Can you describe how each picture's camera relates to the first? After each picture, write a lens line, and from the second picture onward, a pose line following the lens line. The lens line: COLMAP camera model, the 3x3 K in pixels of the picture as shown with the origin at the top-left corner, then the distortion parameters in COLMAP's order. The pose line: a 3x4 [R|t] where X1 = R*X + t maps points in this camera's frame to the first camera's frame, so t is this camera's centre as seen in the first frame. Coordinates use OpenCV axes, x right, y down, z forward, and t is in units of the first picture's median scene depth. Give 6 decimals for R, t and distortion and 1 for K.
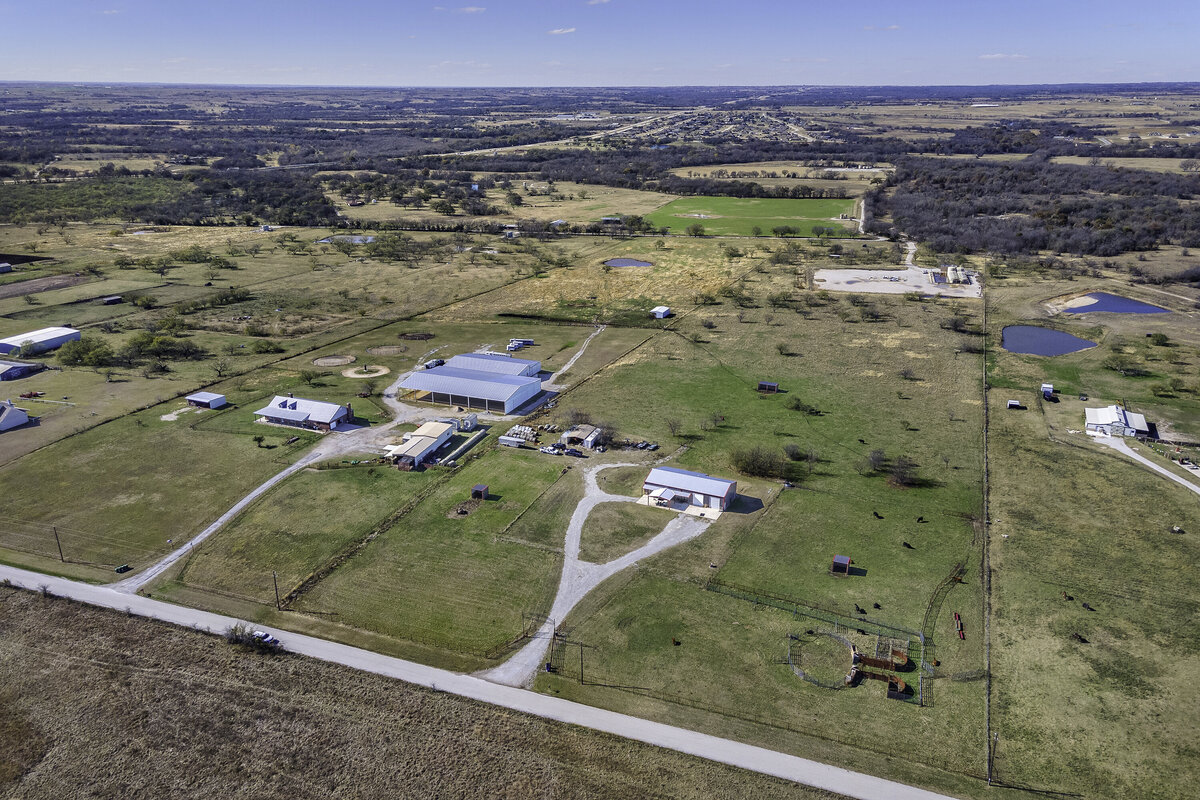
lens RADIAL K [[984.7, 0, 600.0], [0, 984.7, 400.0], [0, 0, 1]] dist [0.053876, 0.005697]
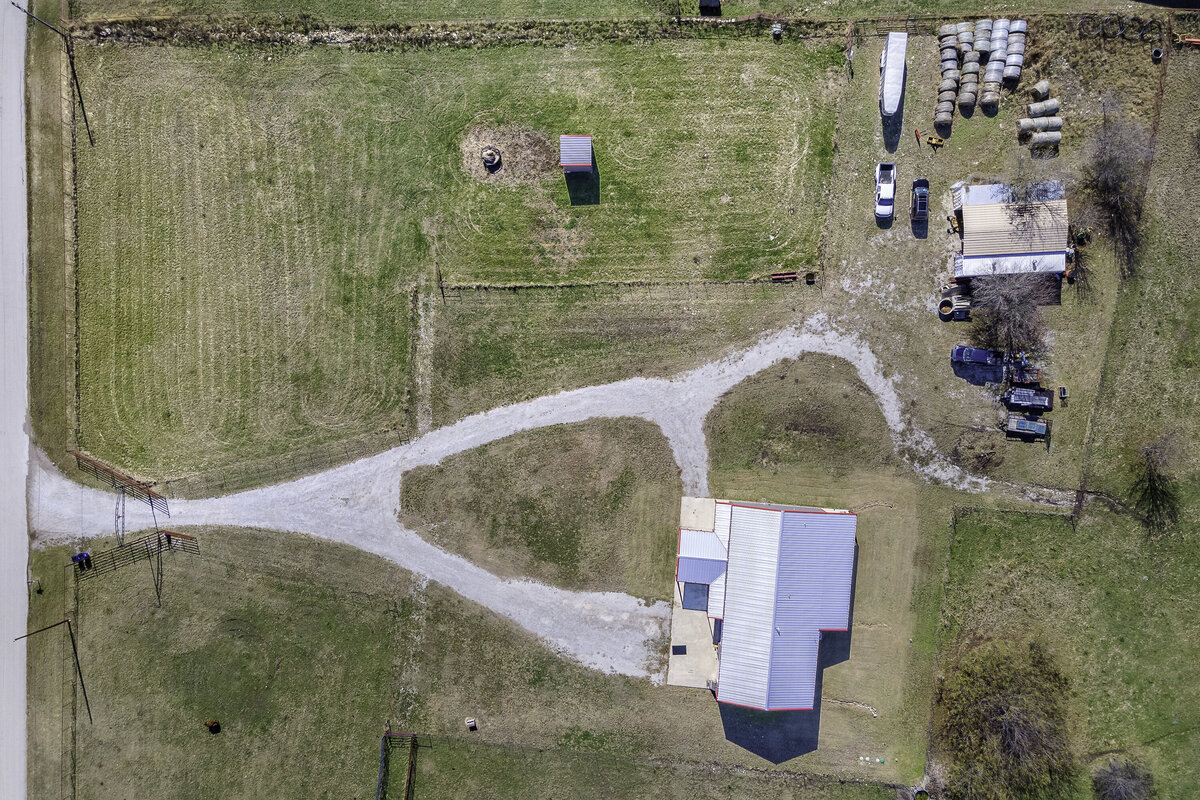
lens RADIAL K [[941.9, 0, 600.0], [0, 941.9, 400.0], [0, 0, 1]] dist [0.048981, 0.004619]
pose [[0.366607, 0.930290, 0.012618, -0.024859], [-0.231198, 0.077957, 0.969778, -0.323224], [0.901192, -0.358445, 0.243661, 0.933254]]
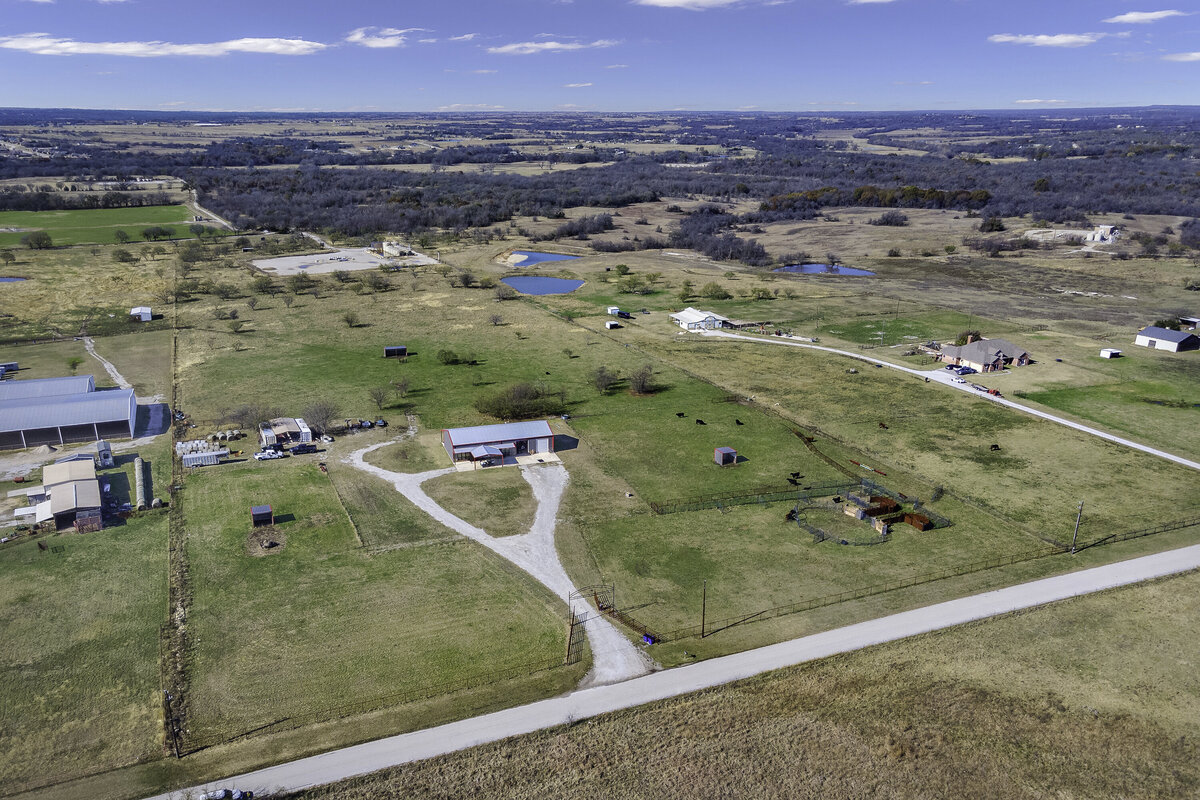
lens RADIAL K [[984.7, 0, 600.0], [0, 984.7, 400.0], [0, 0, 1]] dist [0.053876, 0.005697]
pose [[0.708042, -0.201387, 0.676845, -0.434492], [0.227030, 0.972506, 0.051863, 0.034892], [-0.668681, 0.116943, 0.734296, 0.352713]]
